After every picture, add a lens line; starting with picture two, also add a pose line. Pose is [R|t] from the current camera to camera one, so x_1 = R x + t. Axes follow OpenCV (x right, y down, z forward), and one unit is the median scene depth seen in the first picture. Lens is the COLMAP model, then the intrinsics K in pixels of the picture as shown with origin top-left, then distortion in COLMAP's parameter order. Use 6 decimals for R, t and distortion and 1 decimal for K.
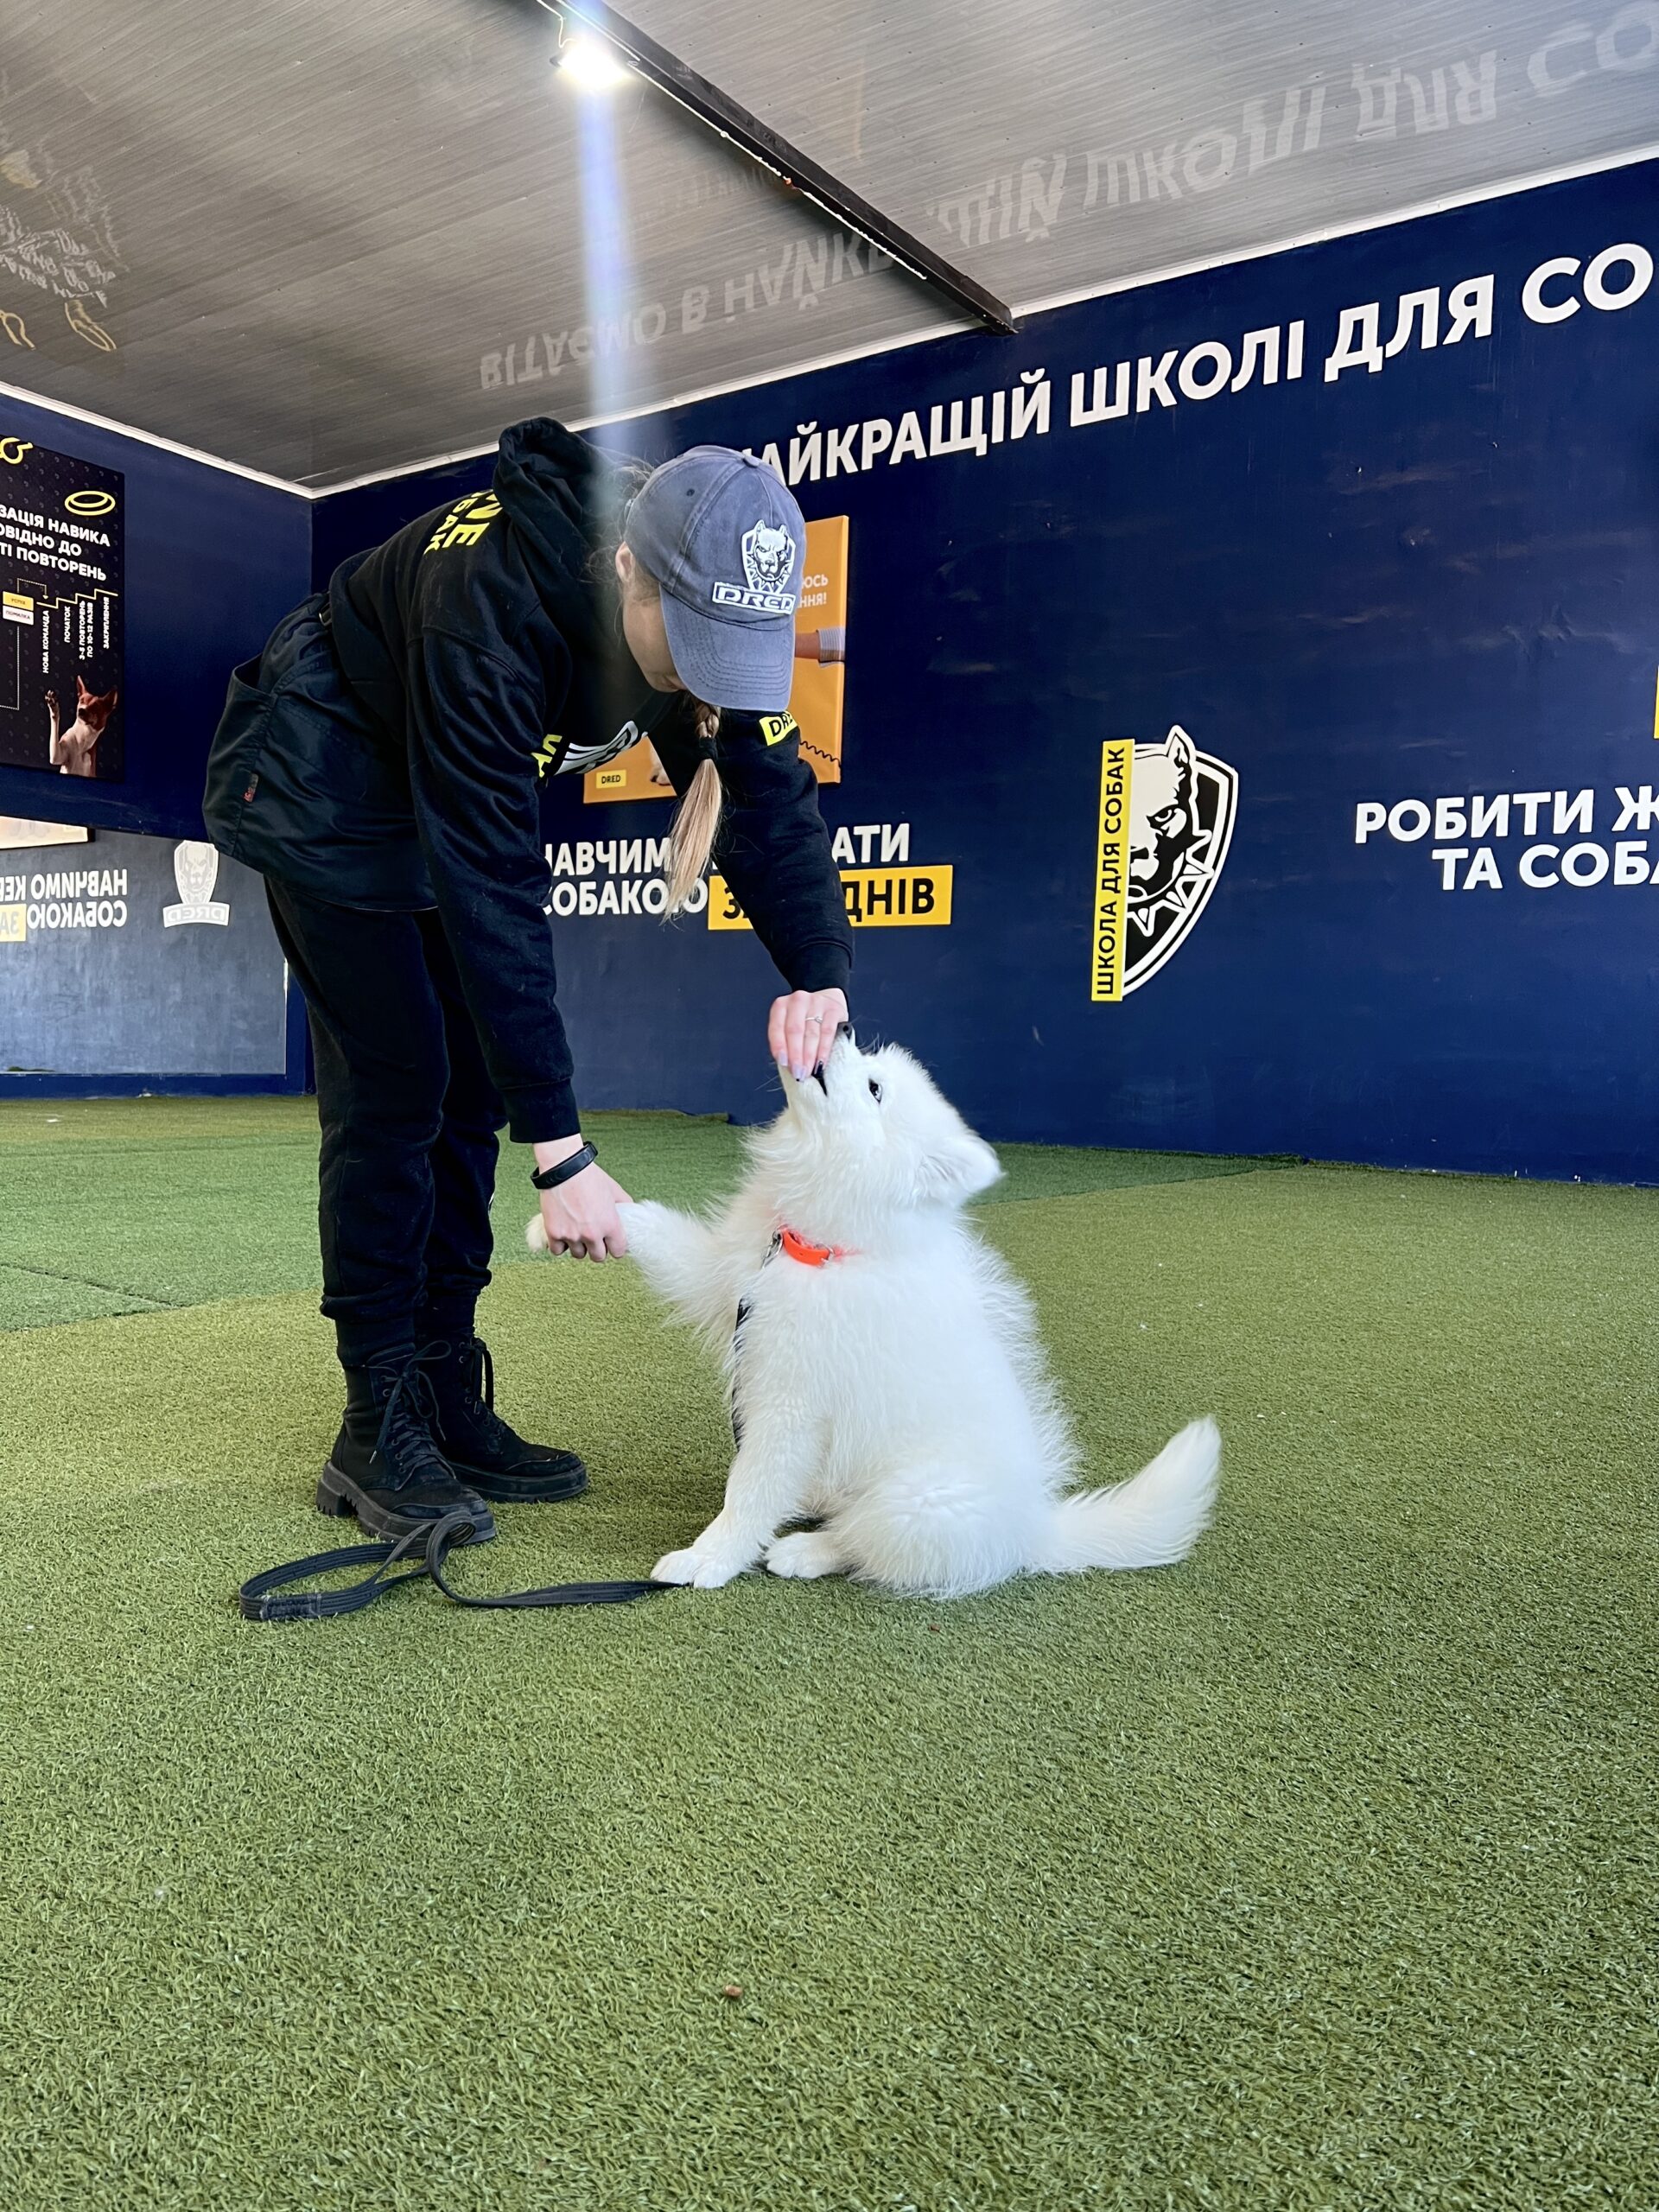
lens RADIAL K [[1625.7, 0, 817.6], [0, 1625.7, 1111.5], [0, 0, 1]] dist [0.047844, -0.064663]
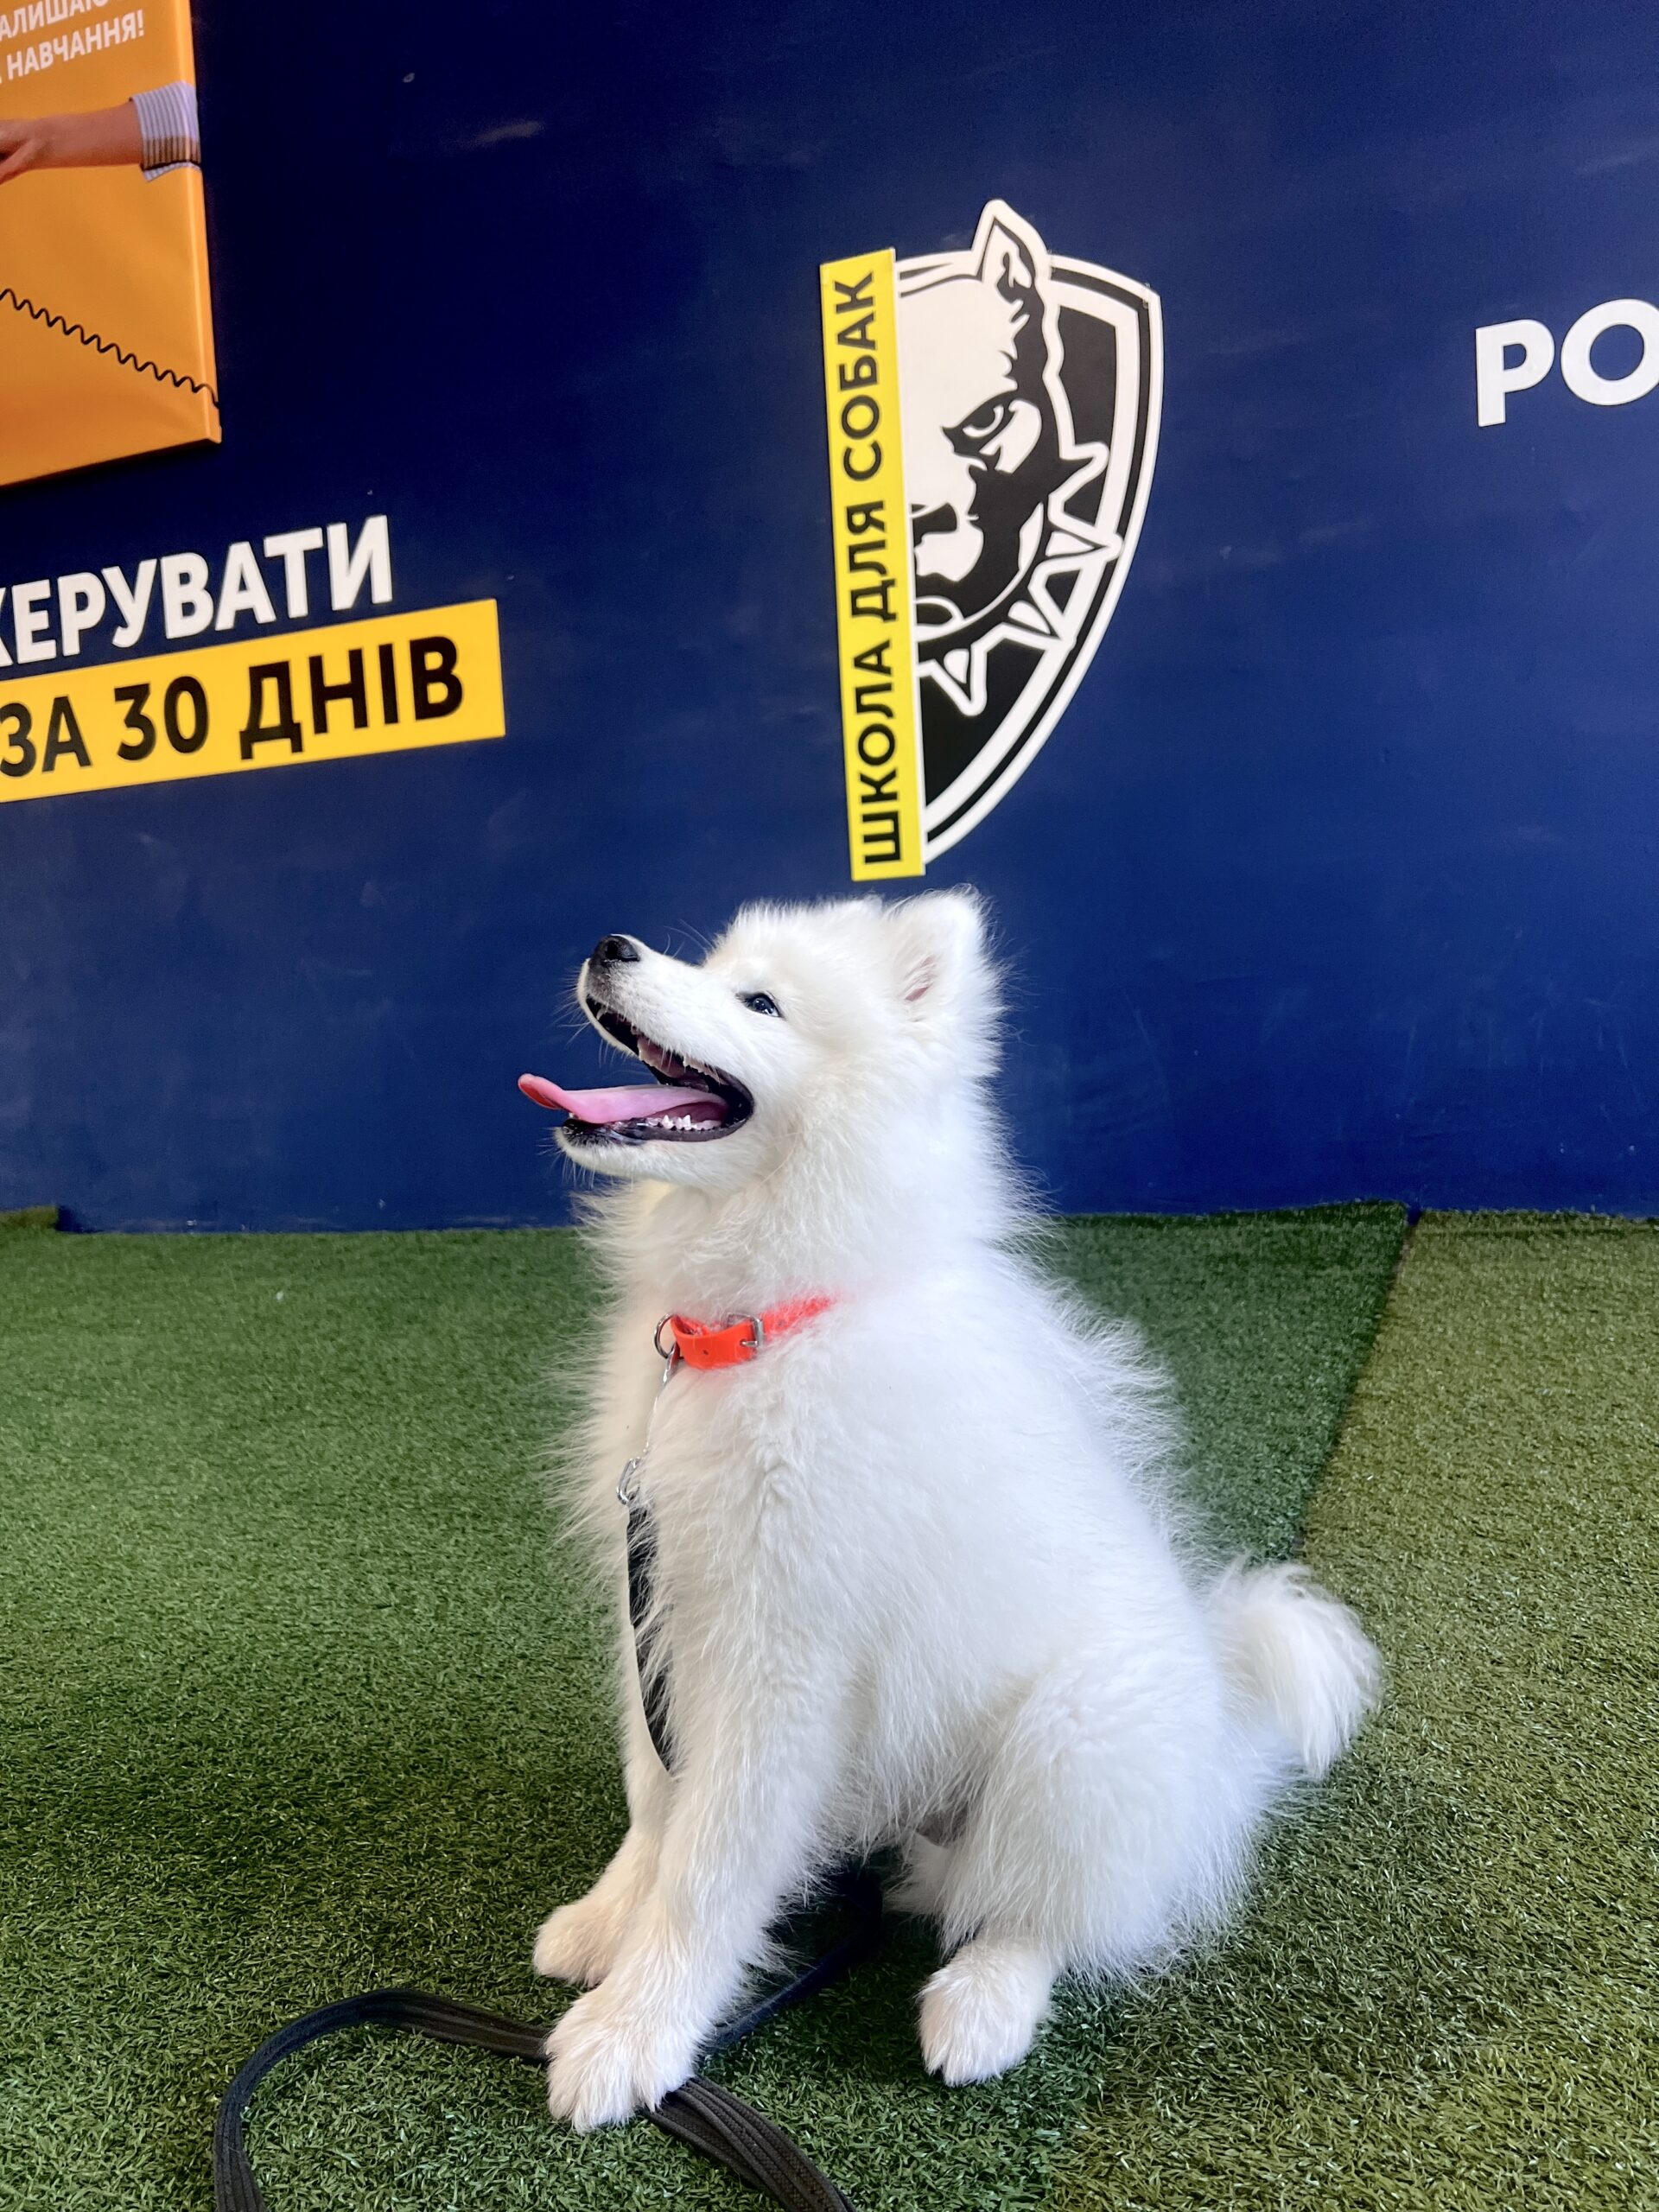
lens RADIAL K [[1642.7, 0, 838.3], [0, 1642.7, 1096.2], [0, 0, 1]] dist [0.076942, -0.137405]
pose [[0.967061, -0.098911, 0.234543, 0.058080], [0.096447, 0.995095, 0.021982, -0.021879], [-0.235567, 0.001363, 0.971857, 0.585356]]
